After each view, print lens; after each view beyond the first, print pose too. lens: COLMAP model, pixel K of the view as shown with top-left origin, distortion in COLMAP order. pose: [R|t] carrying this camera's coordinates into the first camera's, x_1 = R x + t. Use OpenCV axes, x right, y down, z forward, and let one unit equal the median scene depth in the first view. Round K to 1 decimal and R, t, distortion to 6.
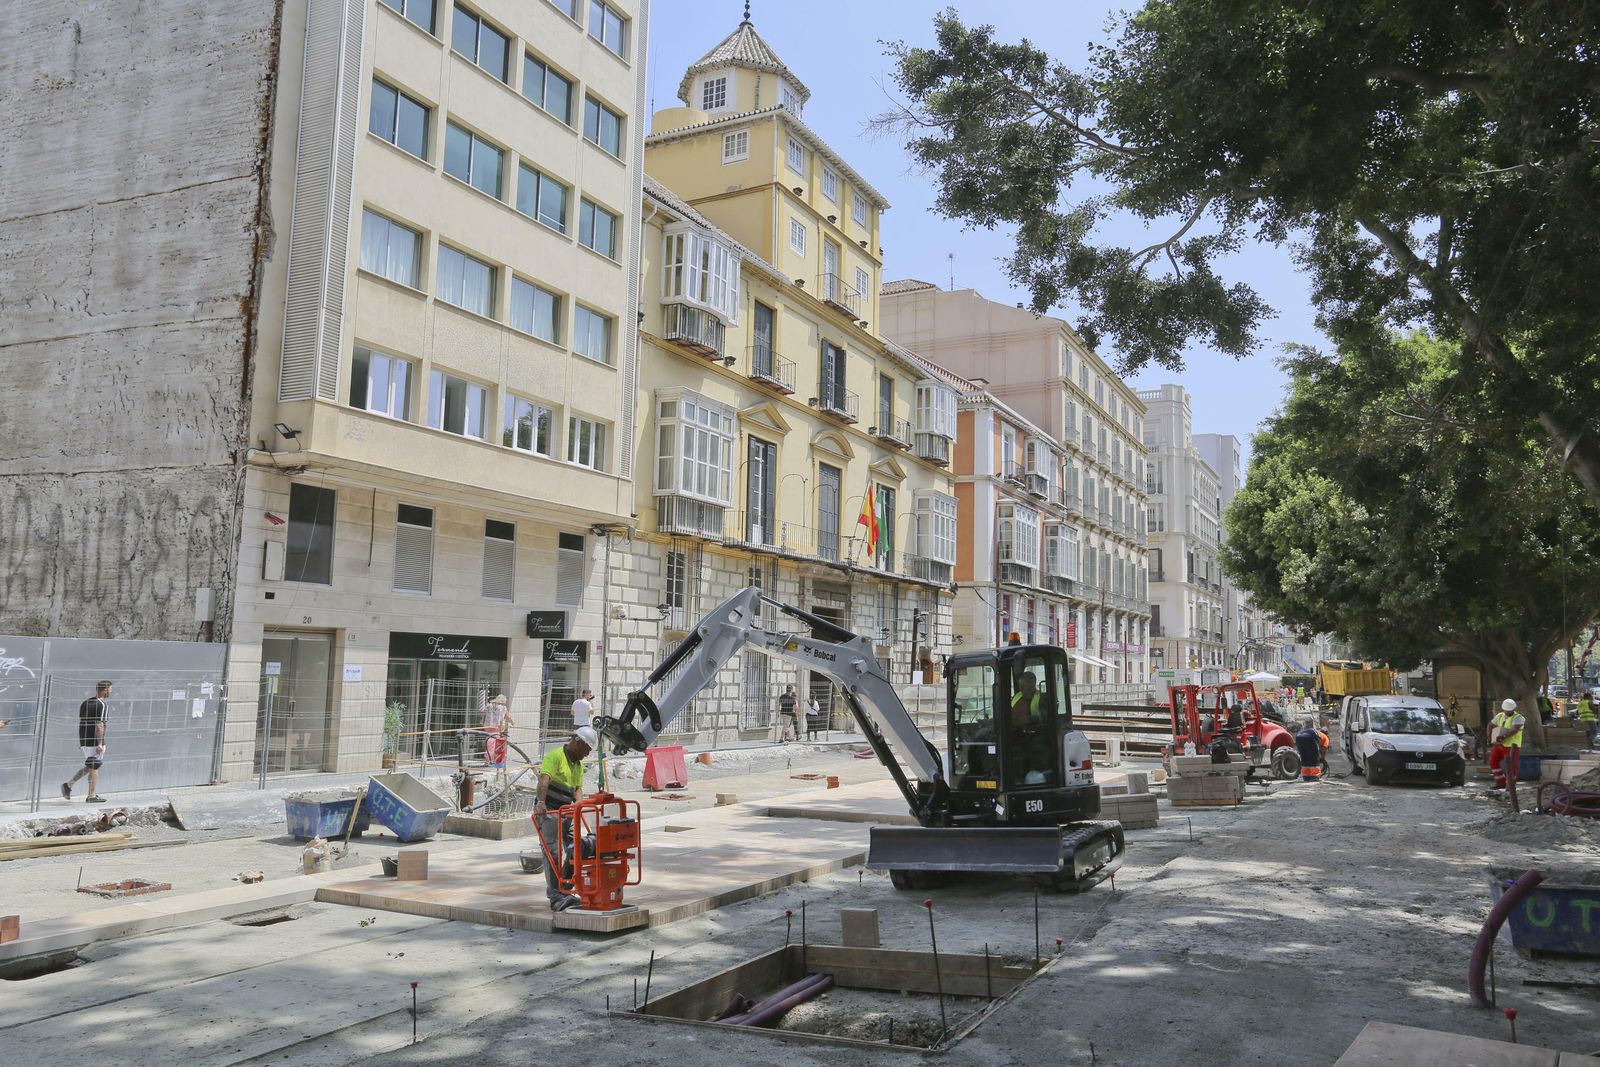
lens RADIAL K [[1159.6, 0, 802.0], [0, 1159.6, 534.8], [0, 0, 1]] dist [-0.037773, 0.060301]
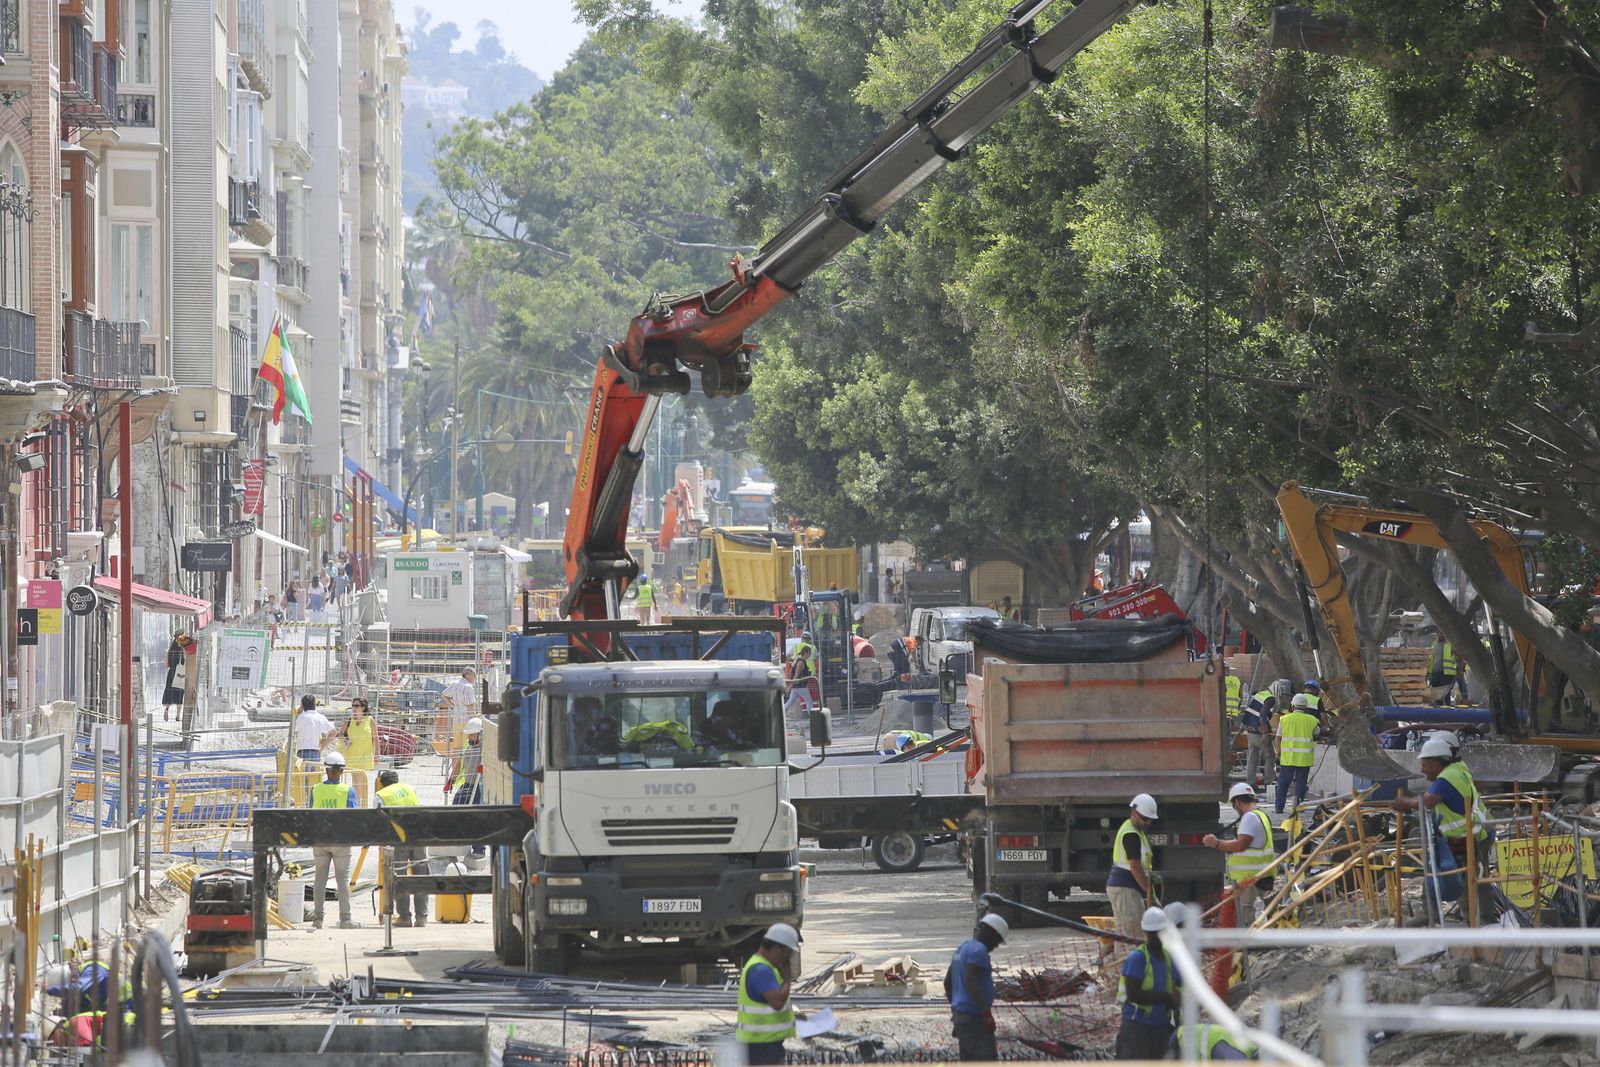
lens RADIAL K [[9875.4, 0, 742.3], [0, 9875.4, 535.3], [0, 0, 1]] dist [1.104690, 21.190864]
pose [[0.869653, -0.025785, 0.492989, -4.514226], [-0.038512, 0.992048, 0.119824, -1.097849], [-0.492158, -0.123192, 0.861745, -7.330846]]
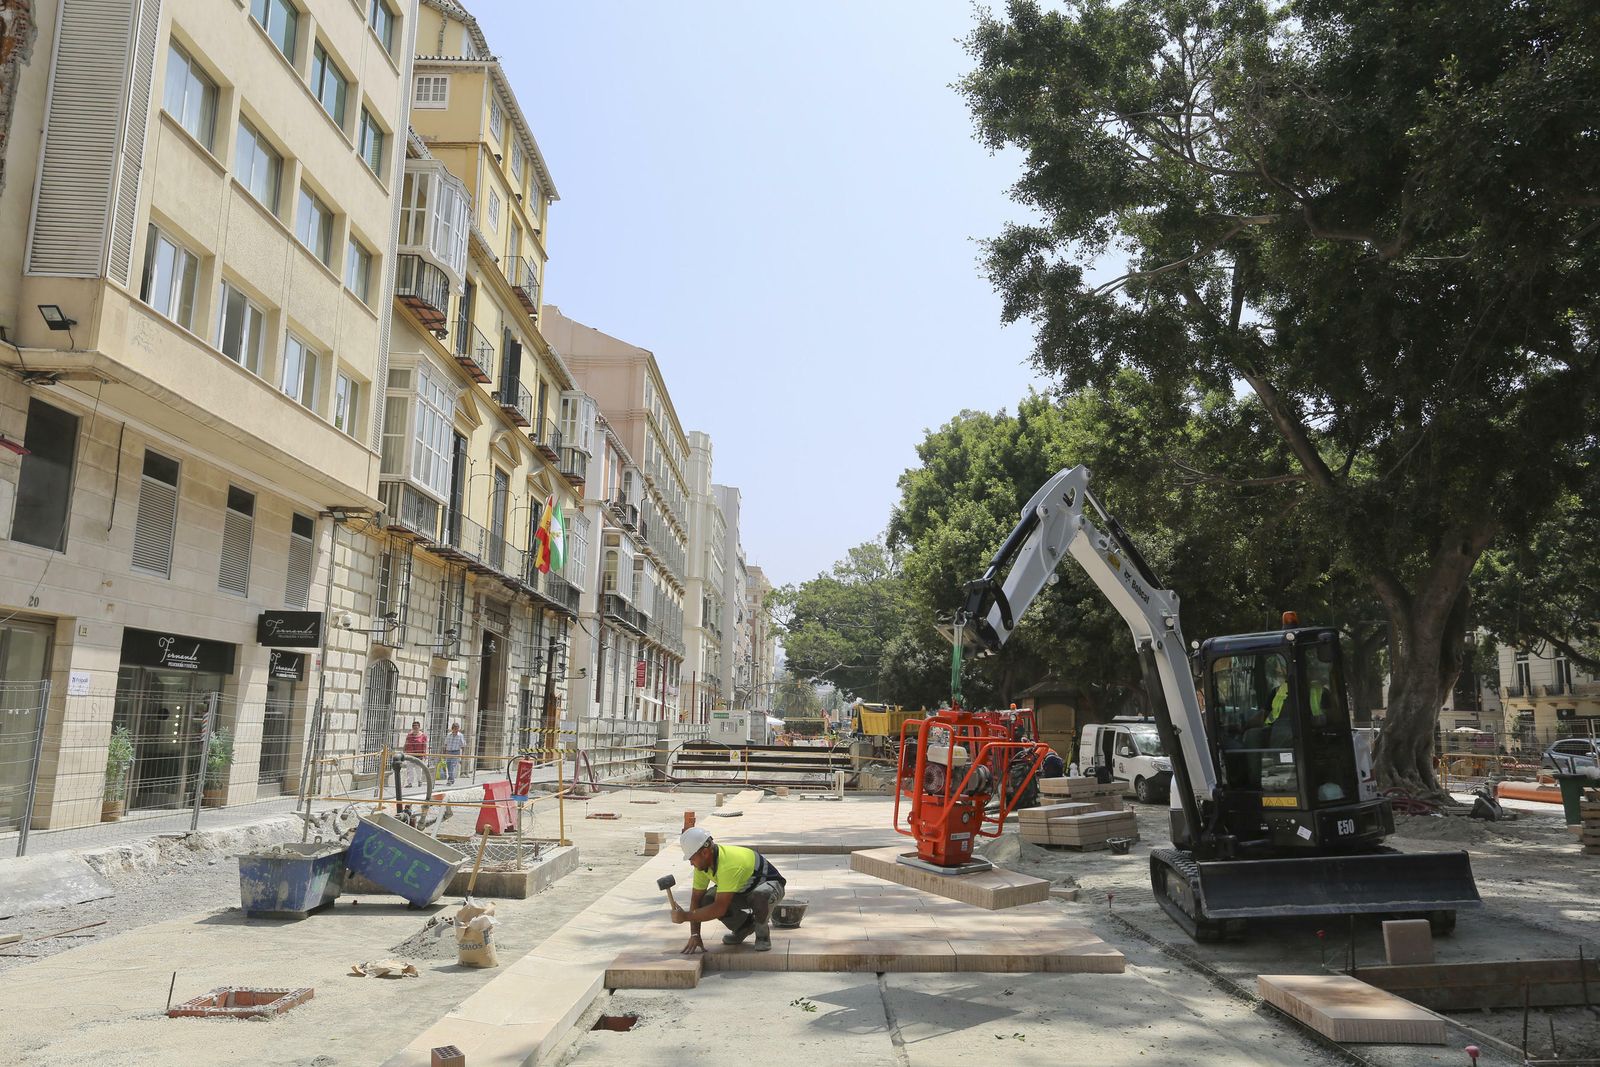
lens RADIAL K [[1183.4, 0, 799.1], [0, 1183.4, 533.0], [0, 0, 1]] dist [-0.039959, 0.070465]
pose [[0.883901, 0.076366, 0.461398, -0.332824], [-0.057897, 0.996857, -0.054075, 0.042565], [-0.464077, 0.021083, 0.885544, 0.169660]]
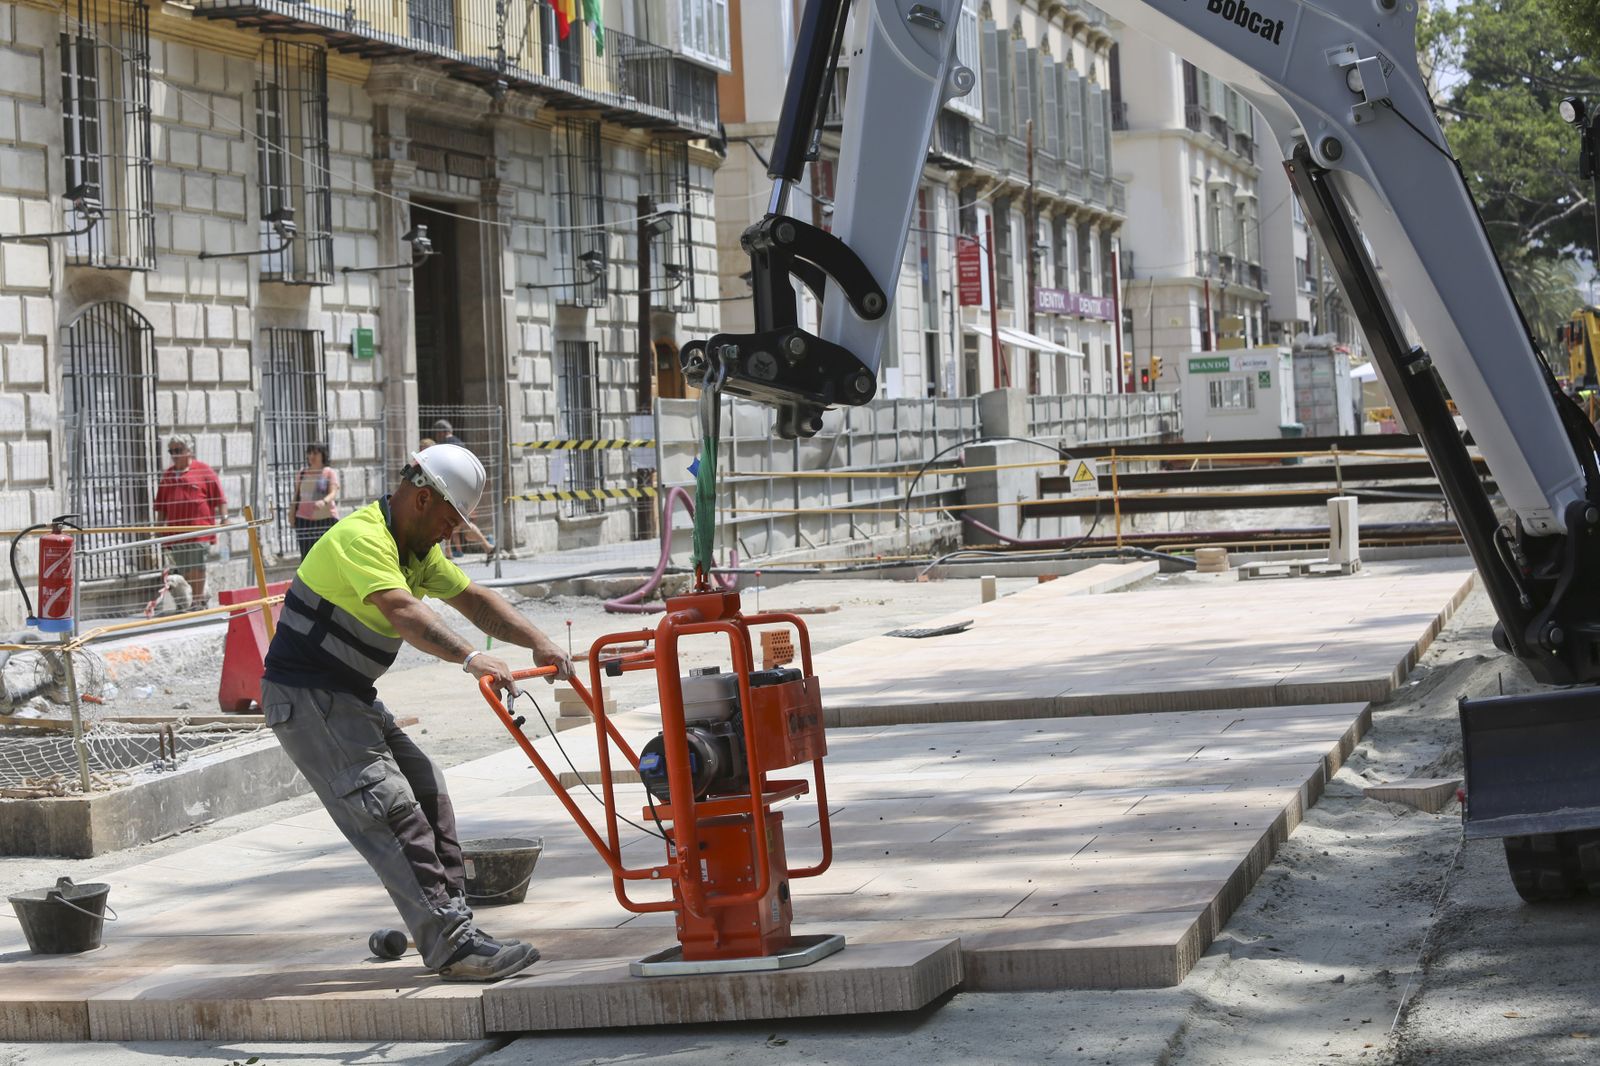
lens RADIAL K [[3258.9, 0, 800.0], [0, 3258.9, 533.0], [0, 0, 1]] dist [-0.322524, 0.250994]
pose [[0.967549, -0.076306, 0.240885, -0.194909], [0.040656, 0.987905, 0.149638, 0.039708], [-0.249390, -0.134988, 0.958949, 0.095786]]
